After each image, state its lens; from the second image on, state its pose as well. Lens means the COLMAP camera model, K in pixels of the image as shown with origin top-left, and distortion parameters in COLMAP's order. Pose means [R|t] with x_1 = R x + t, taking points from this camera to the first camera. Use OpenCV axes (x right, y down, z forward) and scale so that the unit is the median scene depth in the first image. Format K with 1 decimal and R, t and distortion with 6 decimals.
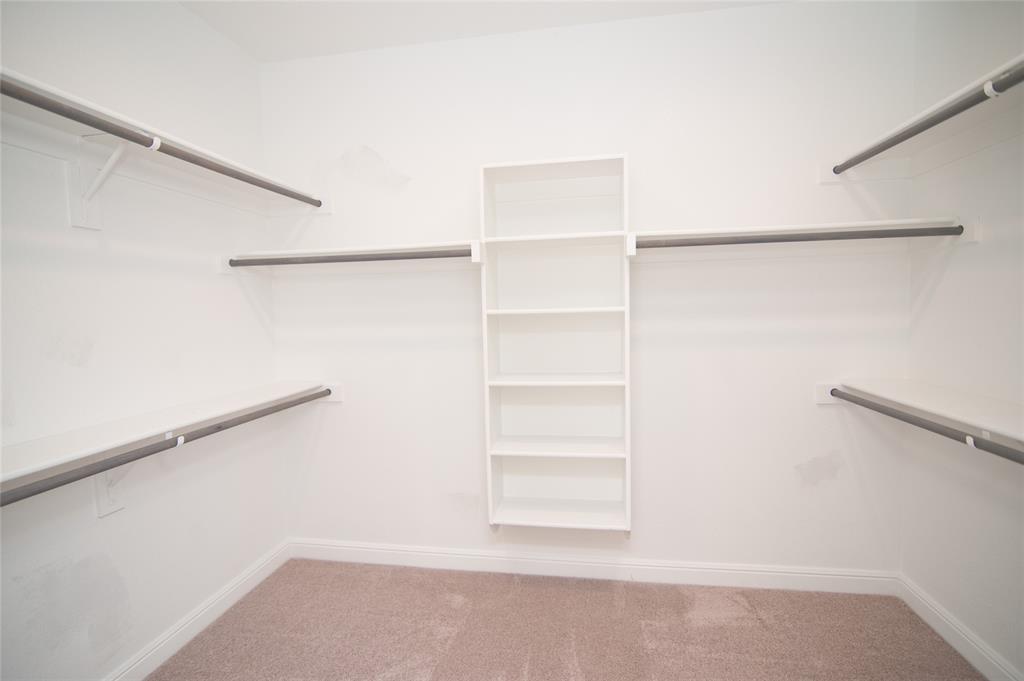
lens RADIAL K [[480.2, 0, 514.1], [0, 480.2, 342.7], [0, 0, 1]] dist [-0.013460, -0.000067]
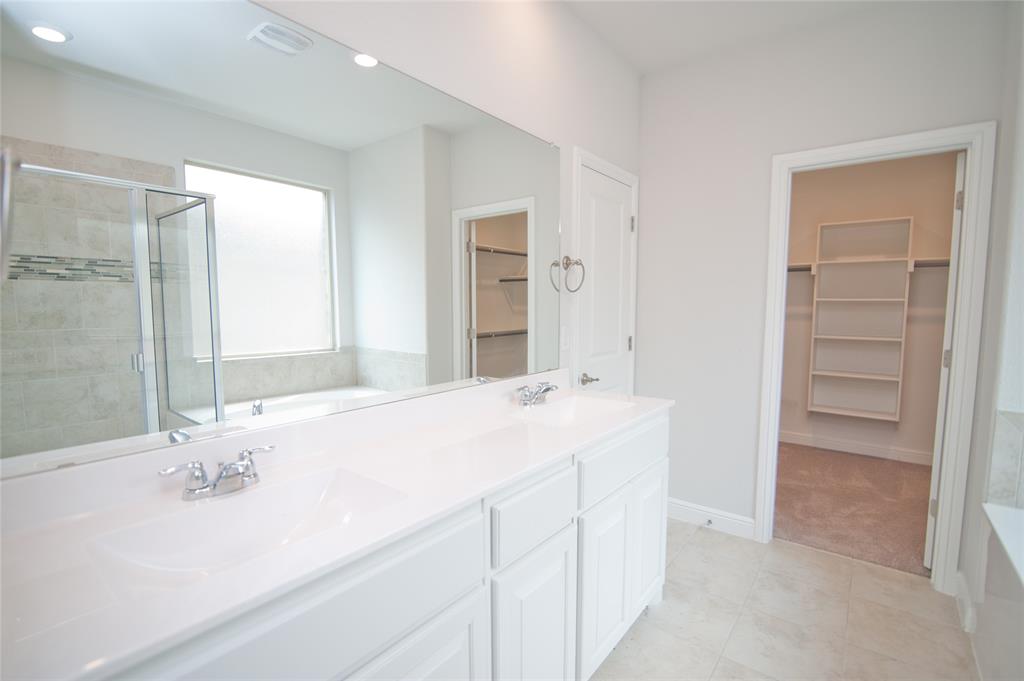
lens RADIAL K [[480.2, 0, 514.1], [0, 480.2, 342.7], [0, 0, 1]] dist [-0.013460, -0.000067]
pose [[0.896073, 0.077783, -0.437038, -0.298498], [-0.097016, 0.995044, -0.021820, 0.273025], [0.433175, 0.061952, 0.899178, -1.266164]]
